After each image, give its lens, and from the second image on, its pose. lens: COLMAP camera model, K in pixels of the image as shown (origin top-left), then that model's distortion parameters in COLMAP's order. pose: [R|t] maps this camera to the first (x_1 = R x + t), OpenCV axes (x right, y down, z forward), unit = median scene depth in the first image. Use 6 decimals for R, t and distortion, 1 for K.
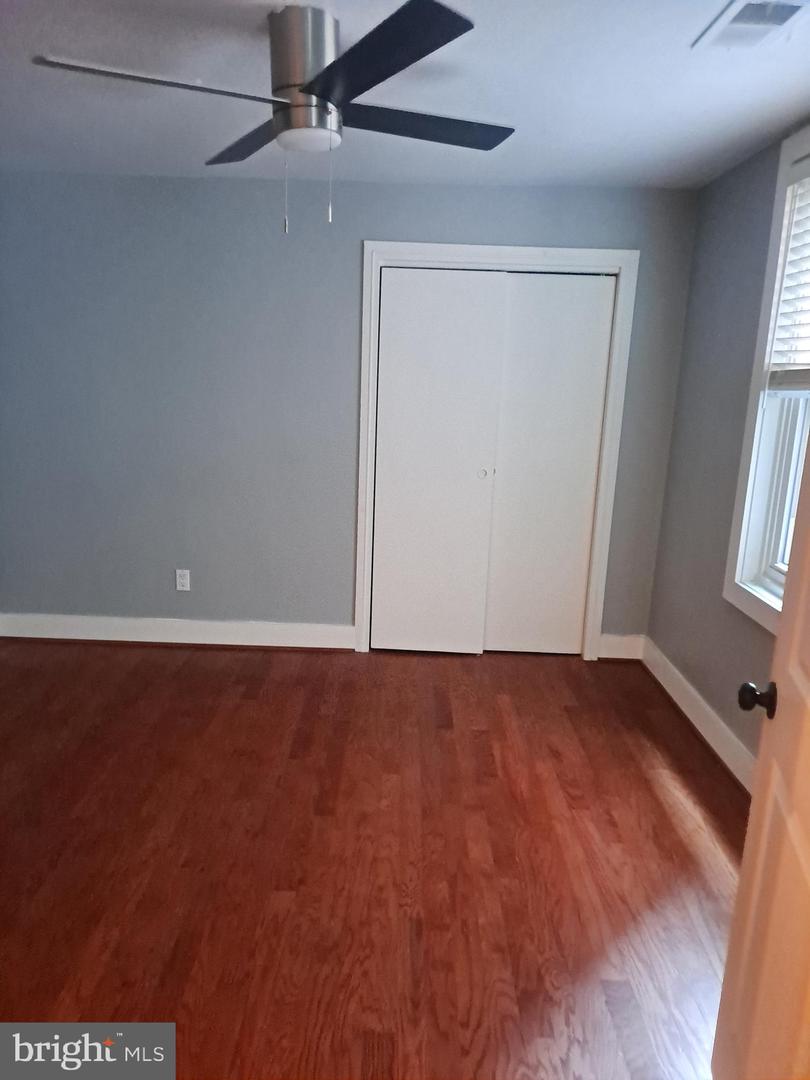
lens RADIAL K [[788.5, 0, 389.4], [0, 788.5, 539.3], [0, 0, 1]] dist [0.048162, -0.065337]
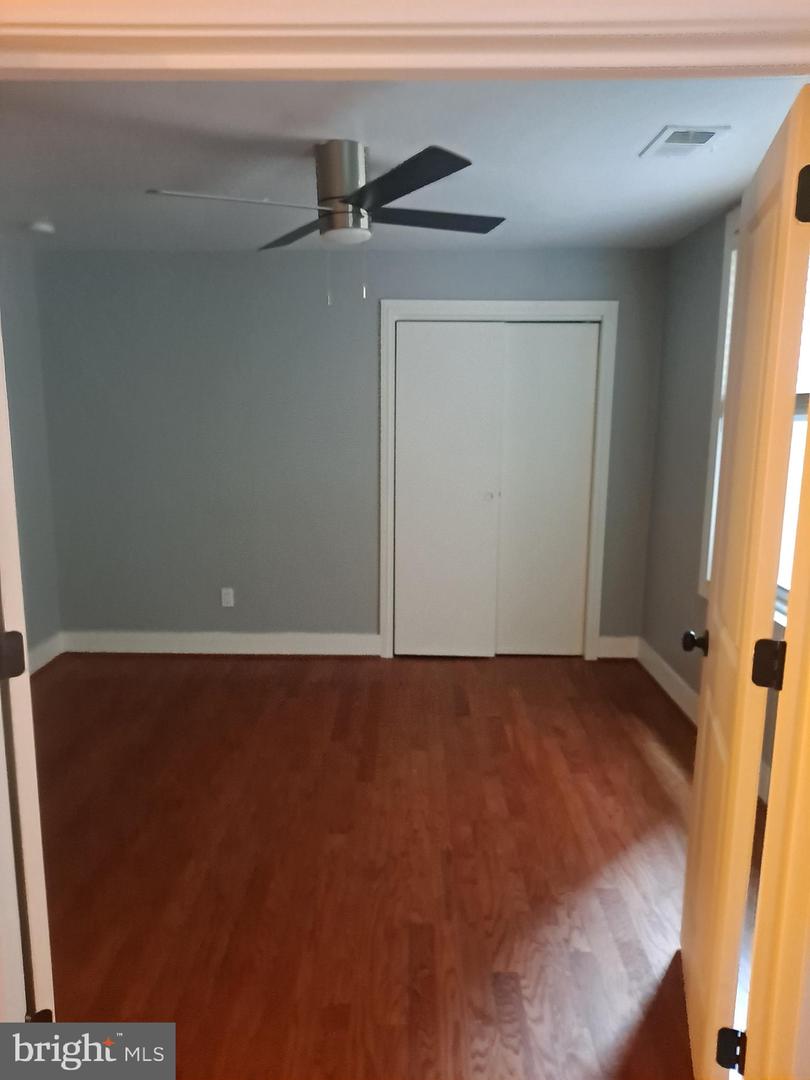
lens RADIAL K [[788.5, 0, 389.4], [0, 788.5, 539.3], [0, 0, 1]] dist [0.048162, -0.065337]
pose [[0.999586, -0.026543, -0.011099, -0.024761], [0.026008, 0.998612, -0.045797, 0.044646], [0.012299, 0.045490, 0.998889, -0.226434]]
